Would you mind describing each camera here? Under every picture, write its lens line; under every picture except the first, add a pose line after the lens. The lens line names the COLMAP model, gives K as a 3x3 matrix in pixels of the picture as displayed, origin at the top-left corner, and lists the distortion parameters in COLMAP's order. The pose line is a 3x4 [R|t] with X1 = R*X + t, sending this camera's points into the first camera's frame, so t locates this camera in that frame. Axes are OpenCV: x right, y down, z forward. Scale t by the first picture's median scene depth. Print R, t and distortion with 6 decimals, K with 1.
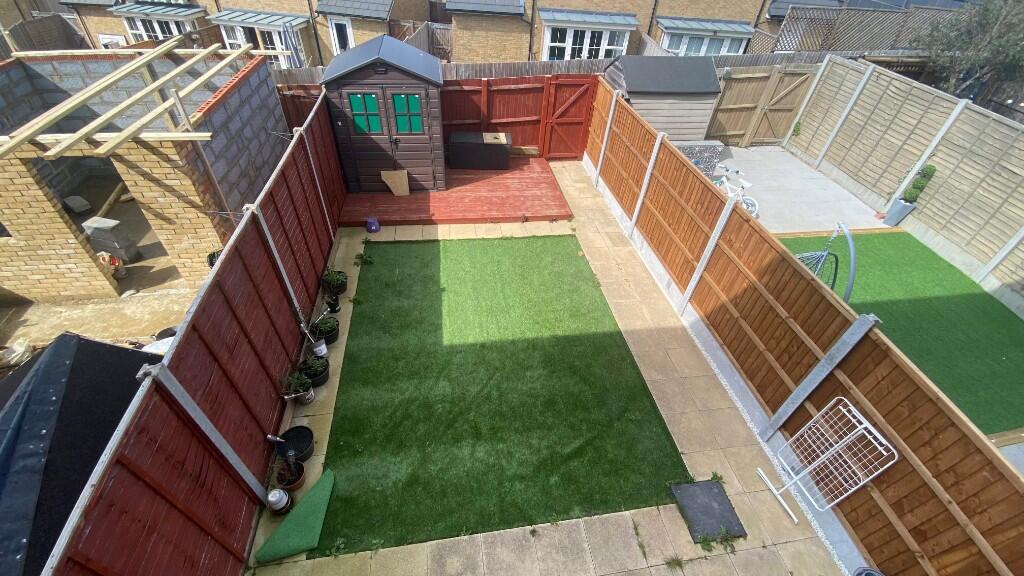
lens RADIAL K [[418.8, 0, 512.0], [0, 418.8, 288.0], [0, 0, 1]] dist [-0.000955, -0.000041]
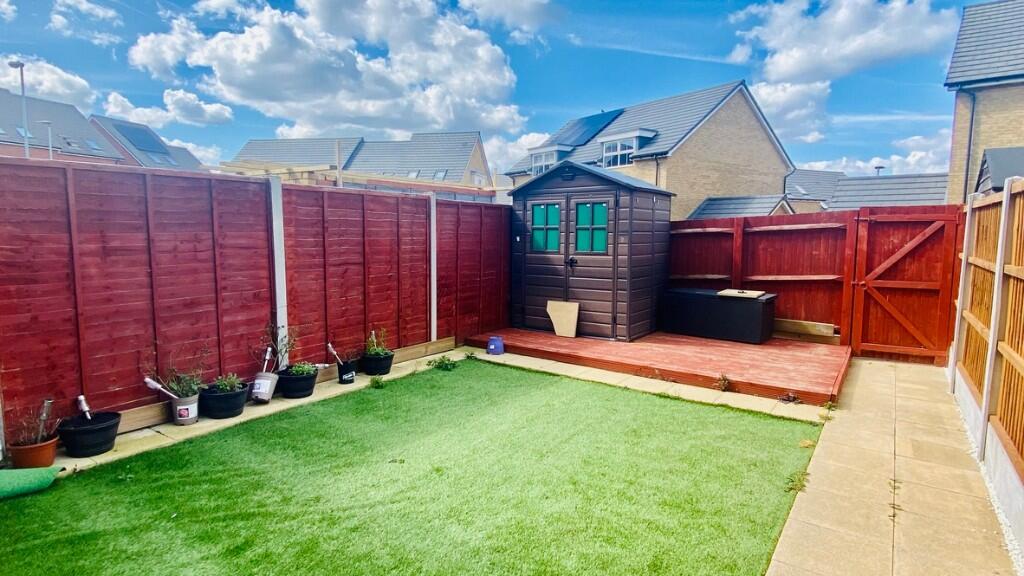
lens RADIAL K [[542.8, 0, 512.0], [0, 542.8, 288.0], [0, 0, 1]] dist [0.002476, -0.017116]
pose [[0.715761, 0.005155, -0.698327, 0.331038], [-0.432236, 0.788685, -0.437205, 0.161227], [0.548506, 0.614776, 0.566738, 0.420059]]
